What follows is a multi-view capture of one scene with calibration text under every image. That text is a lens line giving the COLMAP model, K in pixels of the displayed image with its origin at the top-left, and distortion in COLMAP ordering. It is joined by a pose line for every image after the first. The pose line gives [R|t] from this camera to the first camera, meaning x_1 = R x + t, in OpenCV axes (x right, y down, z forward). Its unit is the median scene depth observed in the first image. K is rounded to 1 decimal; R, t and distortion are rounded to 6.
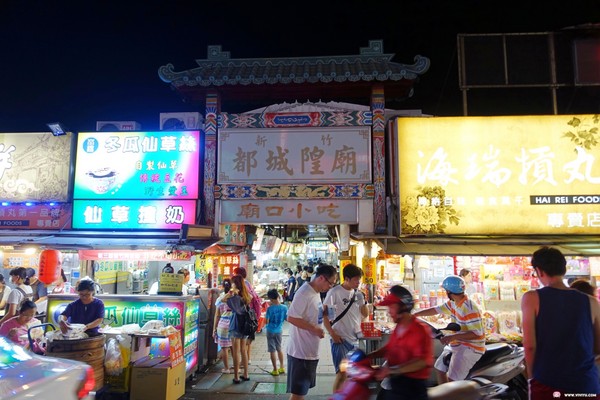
lens RADIAL K [[416.2, 0, 304.0], [0, 416.2, 200.8], [0, 0, 1]] dist [-0.002501, 0.004050]
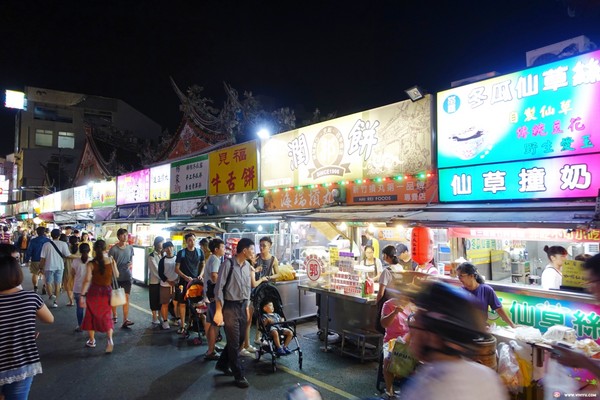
lens RADIAL K [[416.2, 0, 297.2], [0, 416.2, 203.5], [0, 0, 1]] dist [-0.002501, 0.004050]
pose [[0.686529, -0.032873, -0.726359, -0.117672], [0.089987, 0.995139, 0.040015, 0.007577], [0.721513, -0.092834, 0.686150, 0.166984]]
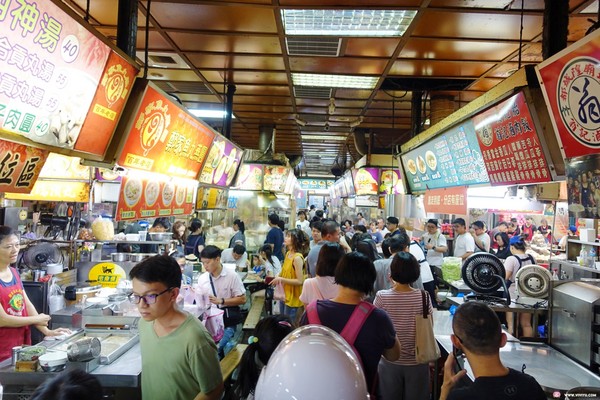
lens RADIAL K [[416.2, 0, 300.8], [0, 416.2, 199.8], [0, 0, 1]] dist [-0.002501, 0.004050]
pose [[0.998782, 0.041739, 0.026294, 0.004419], [-0.044585, 0.991888, 0.119037, 0.300969], [-0.021112, -0.120064, 0.992542, 2.147938]]
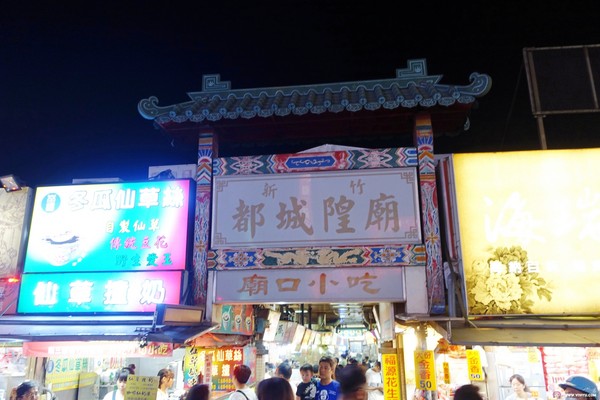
lens RADIAL K [[493.4, 0, 301.2], [0, 493.4, 199.0], [0, 0, 1]] dist [0.002814, -0.004823]
pose [[0.997796, -0.026631, -0.060784, 0.007703], [0.016443, 0.986600, -0.162327, 0.016958], [0.064292, 0.160970, 0.984863, 0.127608]]
